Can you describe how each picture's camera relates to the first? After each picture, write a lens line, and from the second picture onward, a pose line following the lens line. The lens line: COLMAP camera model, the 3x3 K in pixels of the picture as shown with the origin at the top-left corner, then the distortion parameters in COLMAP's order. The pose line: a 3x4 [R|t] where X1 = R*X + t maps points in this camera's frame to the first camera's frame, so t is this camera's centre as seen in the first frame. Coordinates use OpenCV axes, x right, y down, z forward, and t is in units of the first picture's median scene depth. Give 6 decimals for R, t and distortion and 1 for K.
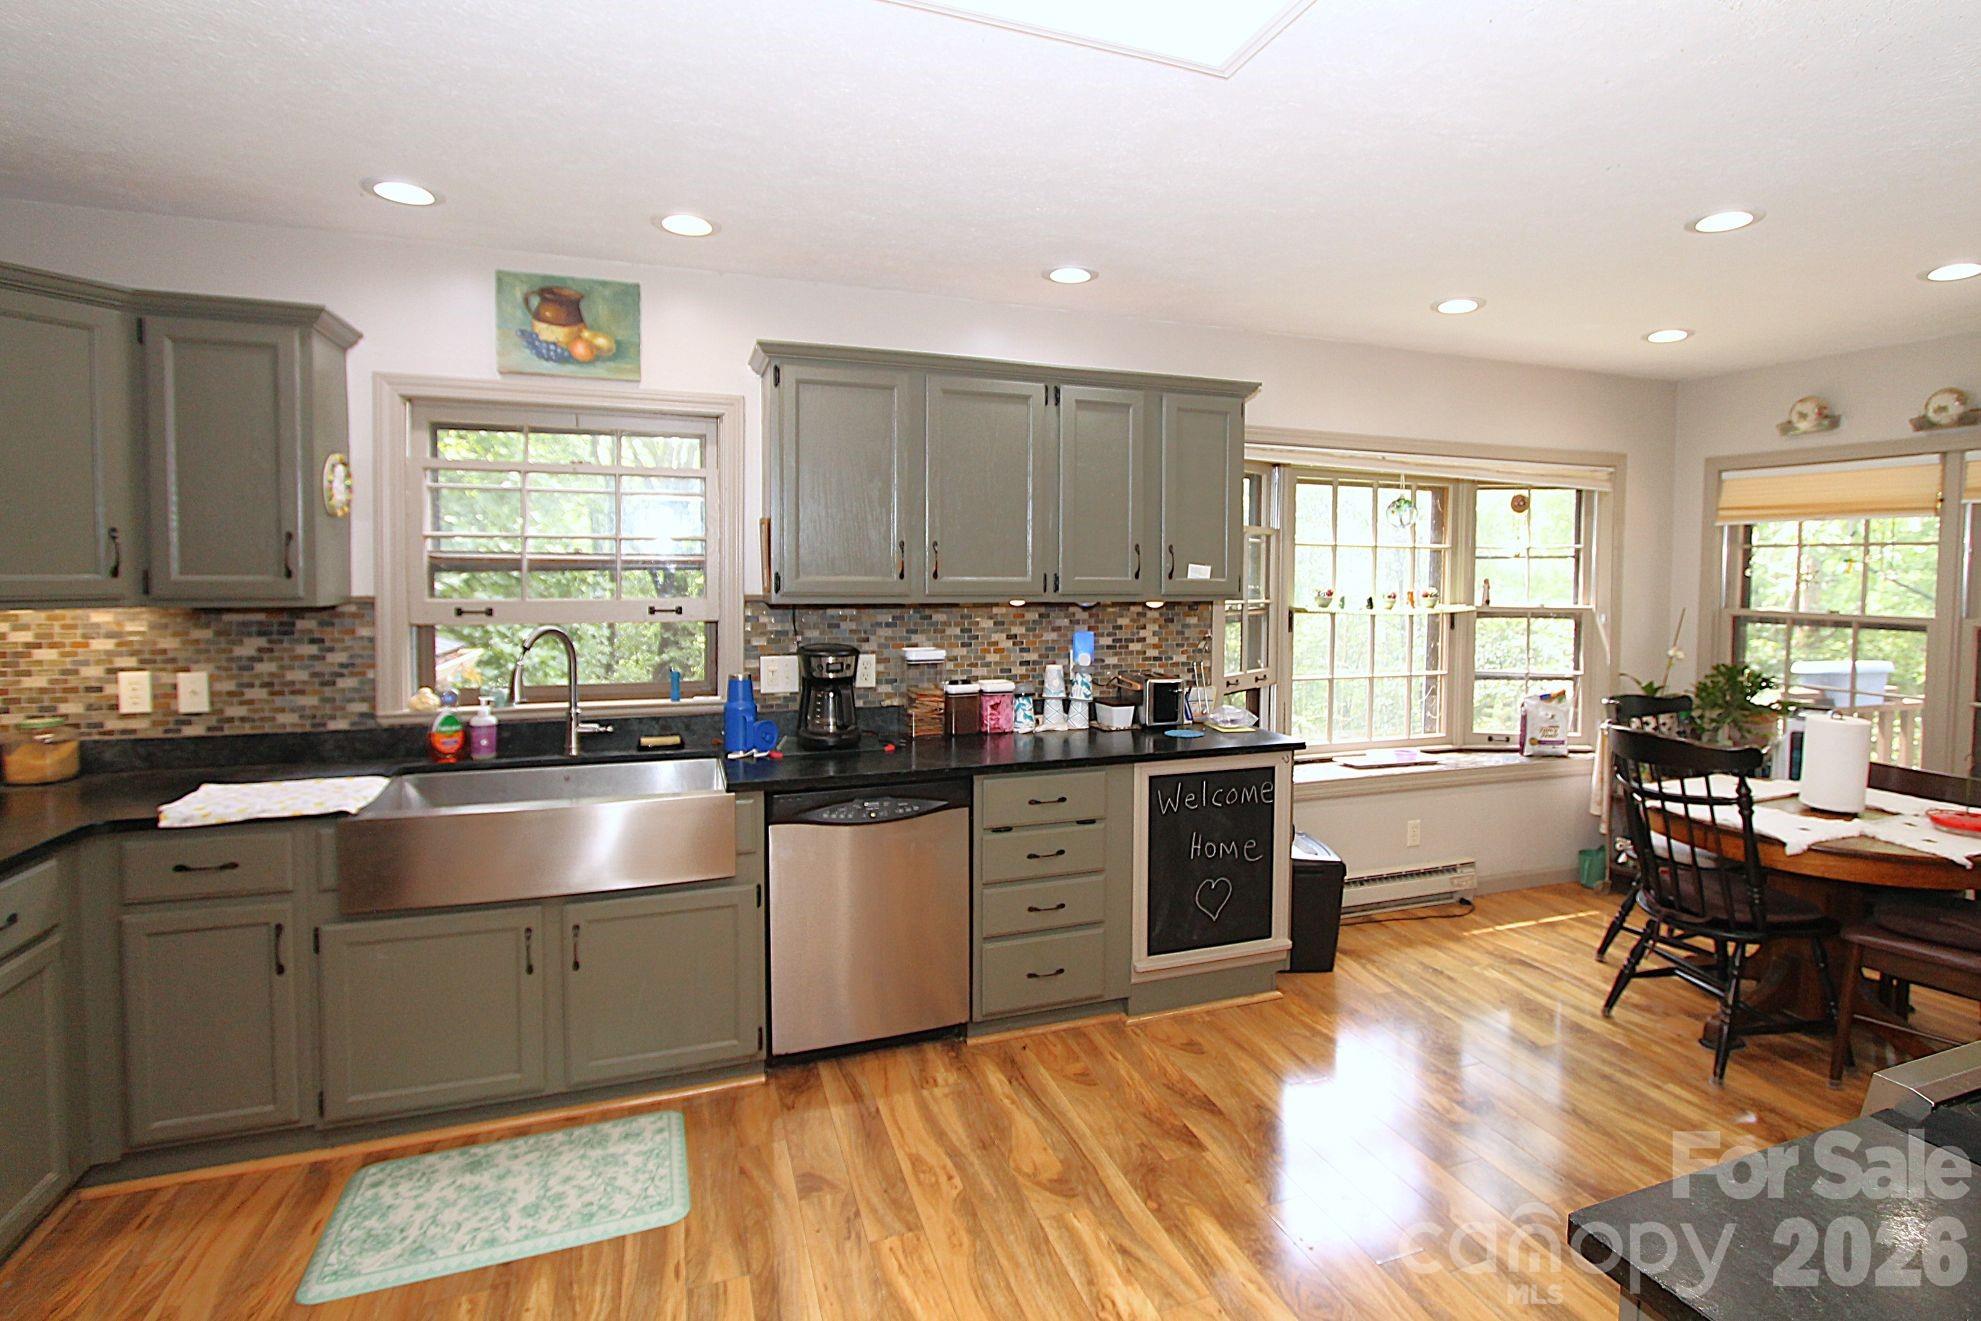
lens RADIAL K [[1010.2, 0, 1035.8], [0, 1010.2, 623.6], [0, 0, 1]] dist [-0.014692, 0.004221]
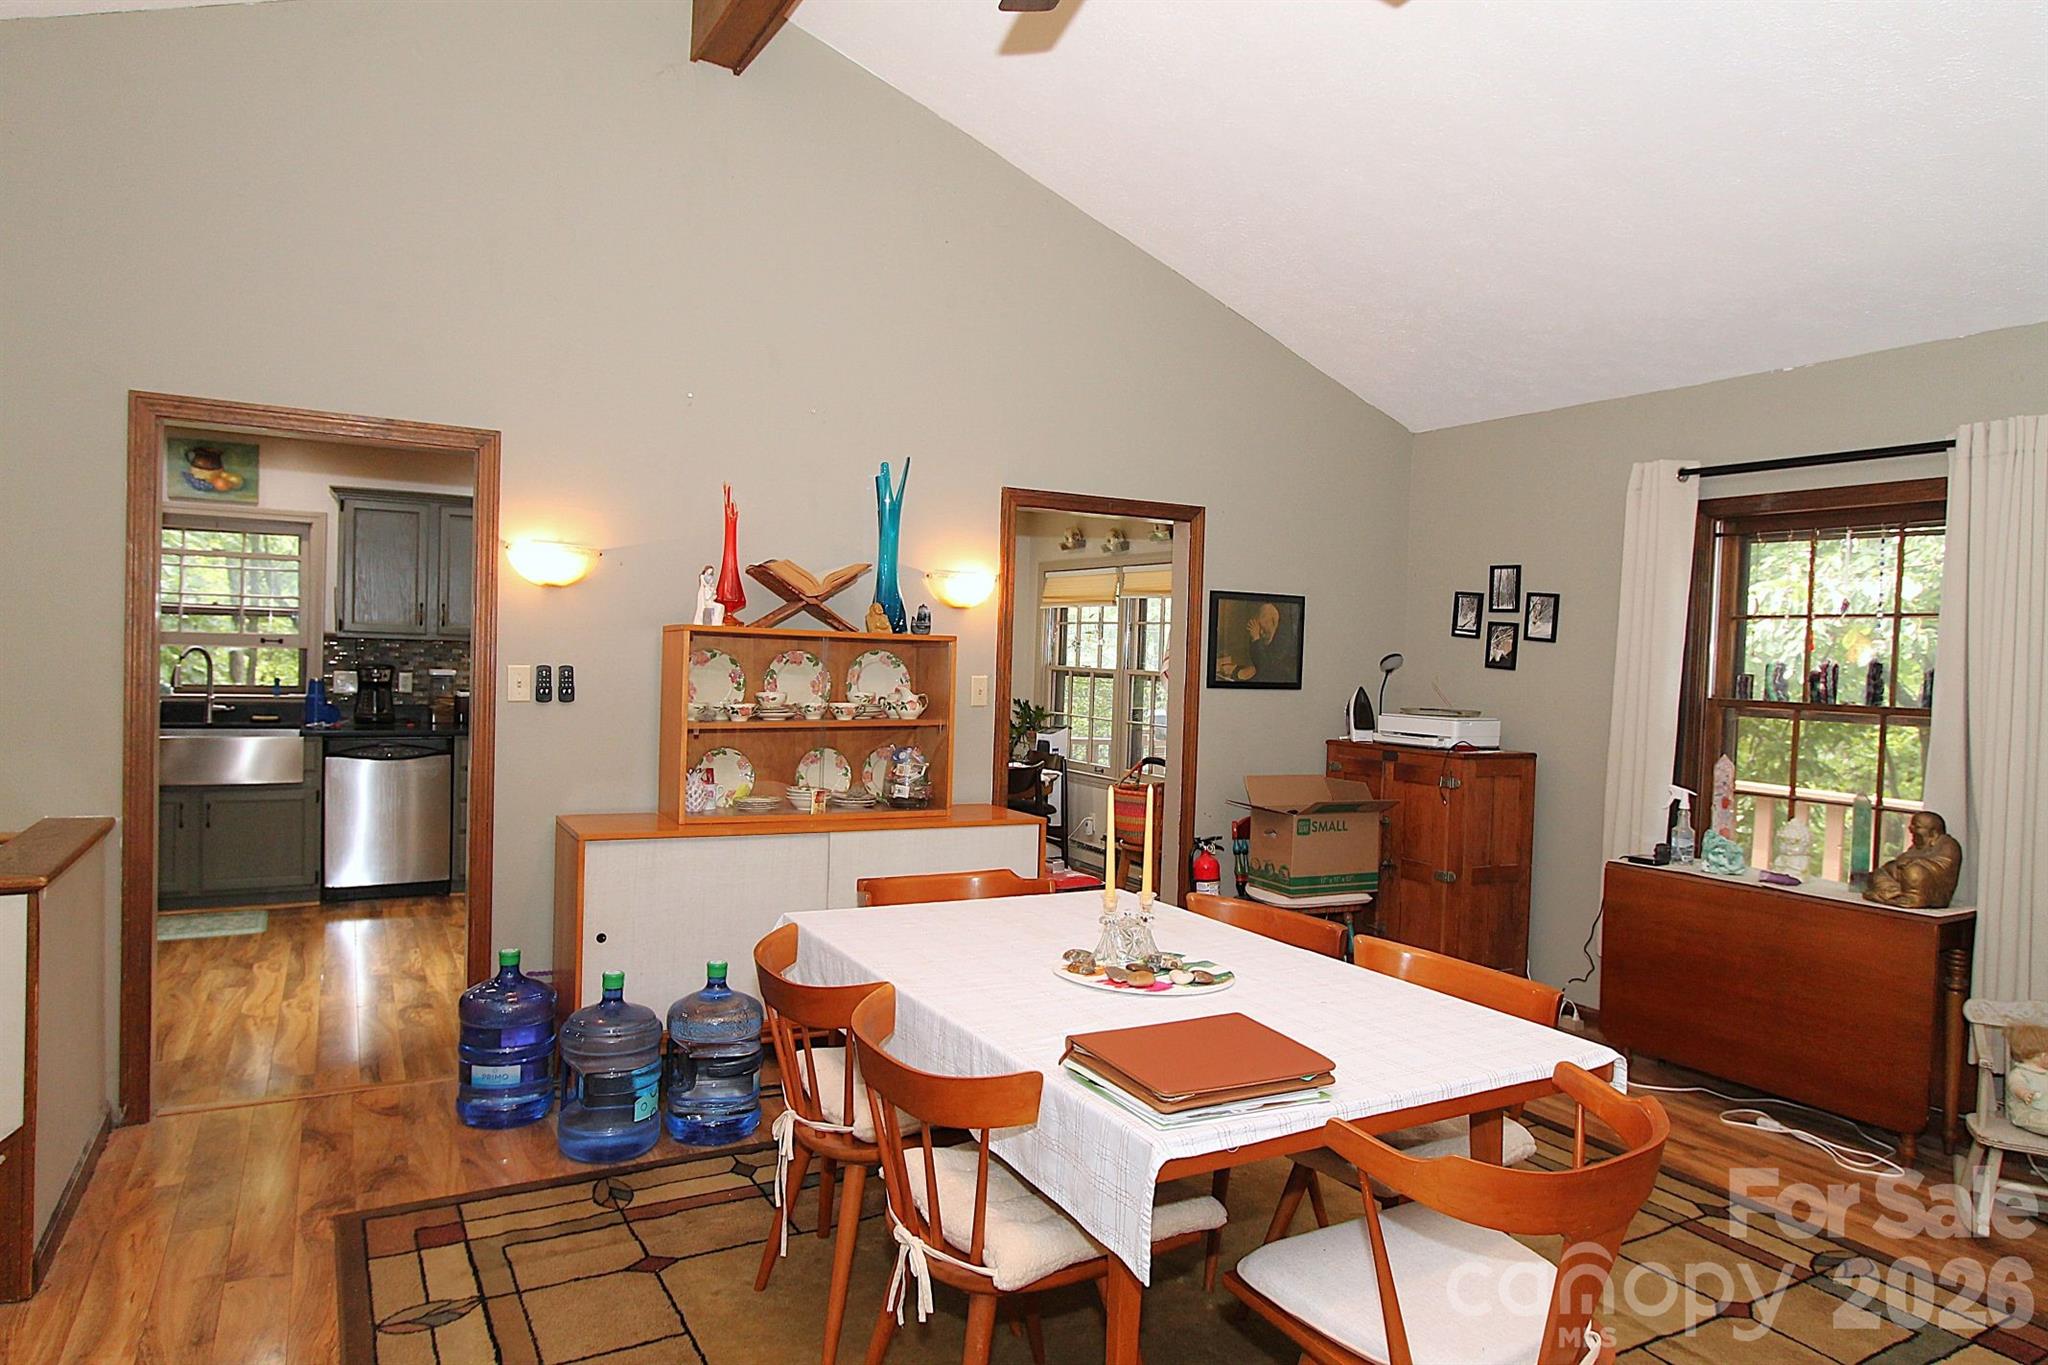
lens RADIAL K [[1242.1, 0, 1023.8], [0, 1242.1, 691.3], [0, 0, 1]] dist [-0.008015, -0.002101]
pose [[0.989658, 0.019033, 0.142179, 0.566043], [-0.016776, 0.999714, -0.017055, 0.083446], [-0.142463, 0.014493, 0.989694, -1.183392]]
